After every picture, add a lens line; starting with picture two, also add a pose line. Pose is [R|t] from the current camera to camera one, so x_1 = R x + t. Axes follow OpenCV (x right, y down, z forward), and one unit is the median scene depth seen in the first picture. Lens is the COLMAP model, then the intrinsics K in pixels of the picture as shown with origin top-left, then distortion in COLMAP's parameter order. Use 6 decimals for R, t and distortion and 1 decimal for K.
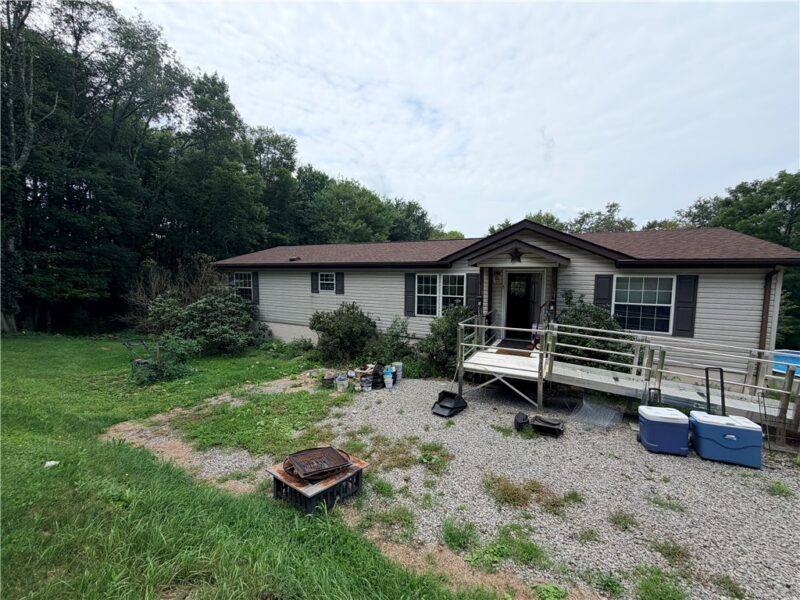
lens RADIAL K [[327.1, 0, 393.9], [0, 327.1, 305.0], [0, 0, 1]] dist [-0.000483, -0.000053]
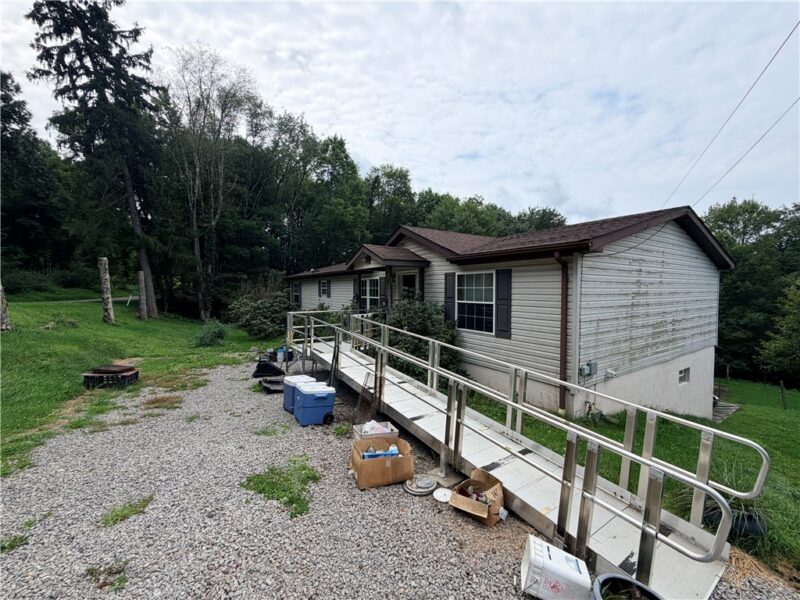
lens RADIAL K [[329.0, 0, 400.0], [0, 329.0, 300.0], [0, 0, 1]] dist [-0.002071, -0.000194]
pose [[0.866520, 0.009012, -0.499061, 1.066843], [-0.042058, 0.997600, -0.055011, 0.054299], [0.497368, 0.068658, 0.864819, 0.068234]]
